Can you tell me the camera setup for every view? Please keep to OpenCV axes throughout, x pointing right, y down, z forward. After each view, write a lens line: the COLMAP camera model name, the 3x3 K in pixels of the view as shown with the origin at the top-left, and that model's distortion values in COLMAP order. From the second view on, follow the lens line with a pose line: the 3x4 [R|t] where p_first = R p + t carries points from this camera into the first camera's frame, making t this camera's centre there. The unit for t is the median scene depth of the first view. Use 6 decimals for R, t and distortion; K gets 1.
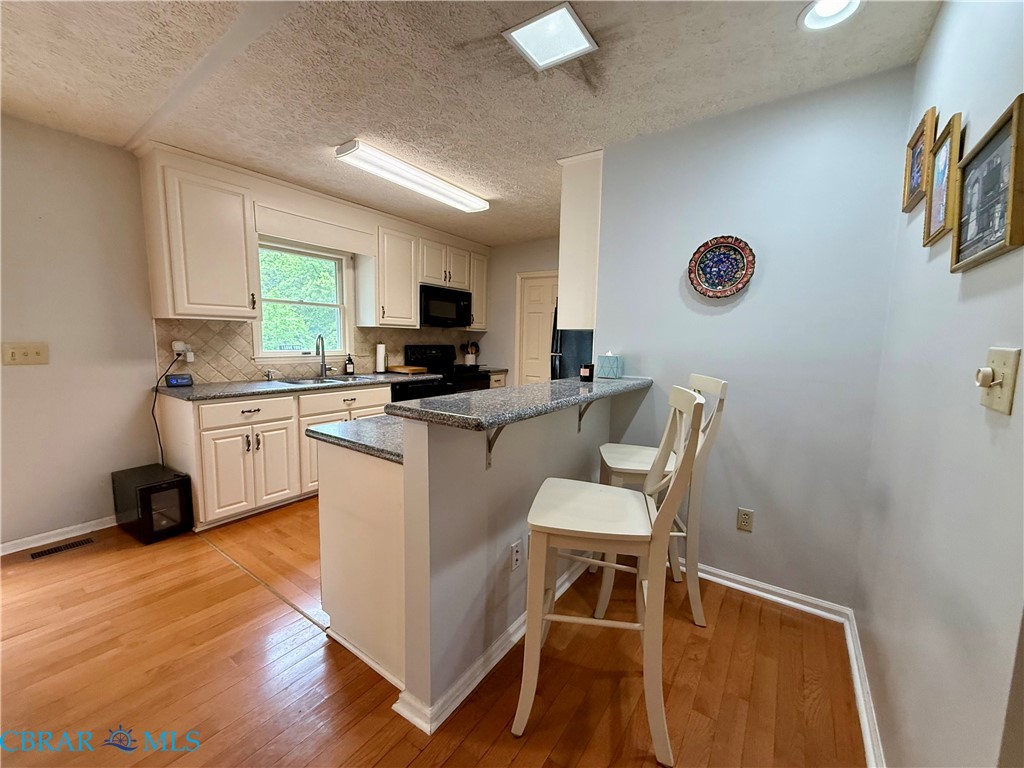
lens RADIAL K [[409.9, 0, 512.0], [0, 409.9, 384.0], [0, 0, 1]] dist [0.004323, -0.000197]
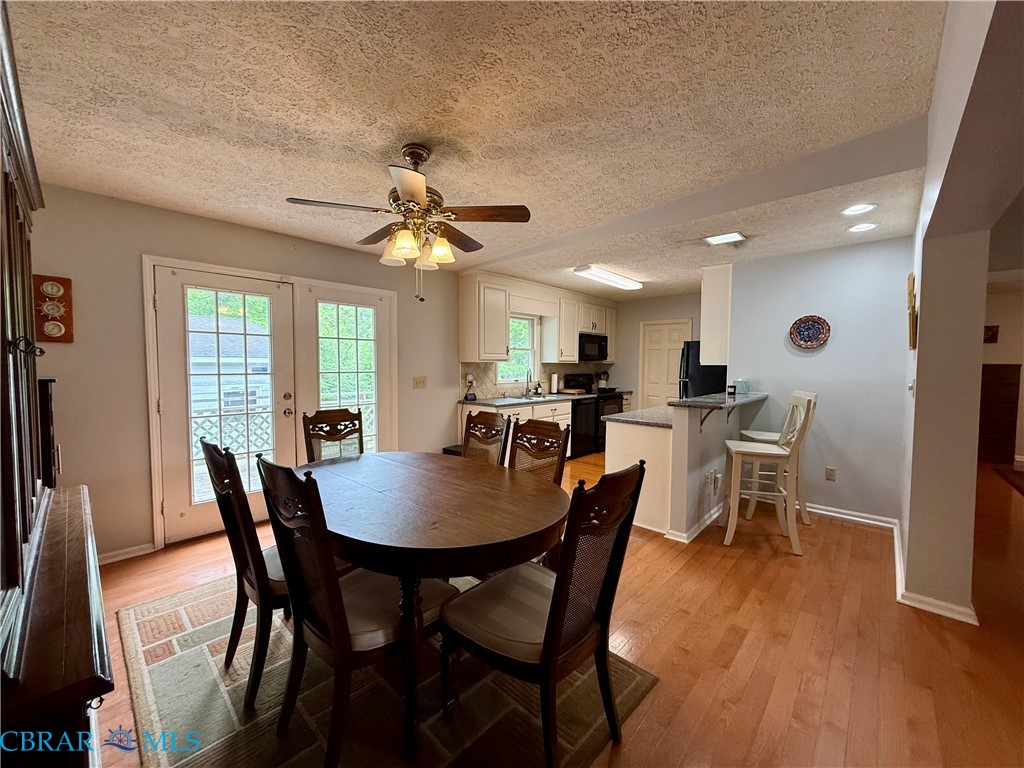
lens RADIAL K [[409.9, 0, 512.0], [0, 409.9, 384.0], [0, 0, 1]] dist [0.004323, -0.000197]
pose [[0.991633, -0.007434, -0.128877, -0.390356], [-0.000473, 0.998125, -0.061212, 0.039942], [0.129090, 0.060760, 0.989770, -0.660847]]
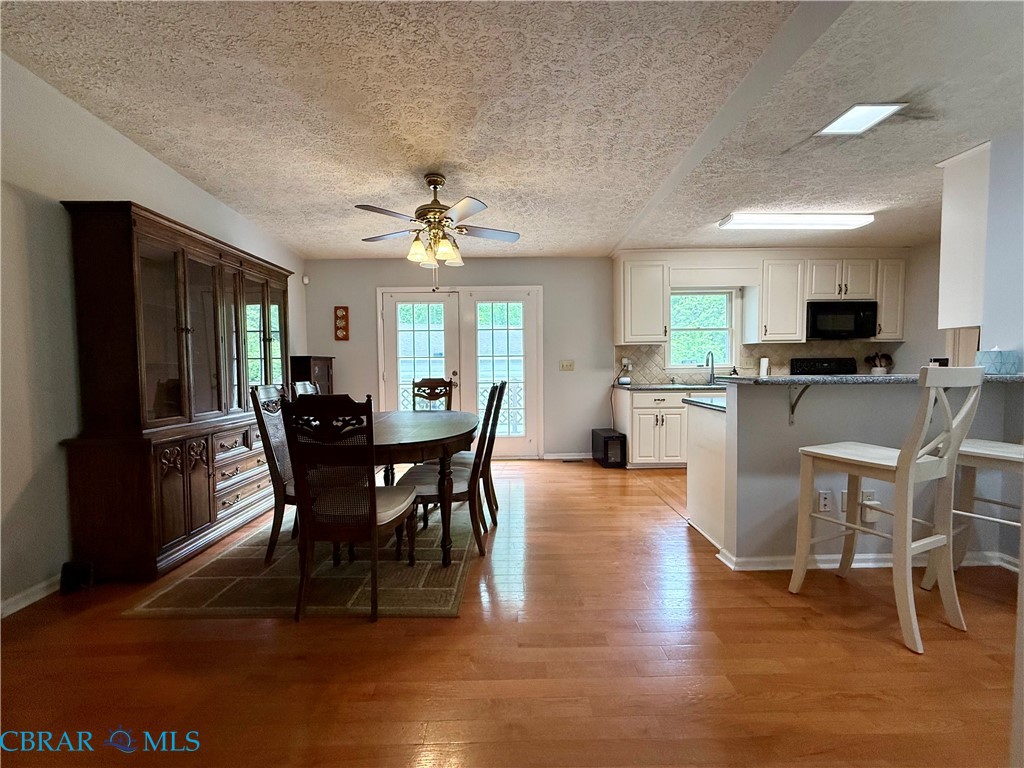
lens RADIAL K [[409.9, 0, 512.0], [0, 409.9, 384.0], [0, 0, 1]] dist [0.004323, -0.000197]
pose [[0.587724, 0.009766, -0.809003, 0.279324], [-0.065514, 0.997218, -0.035557, 0.089718], [0.806405, 0.073899, 0.586729, -0.353958]]
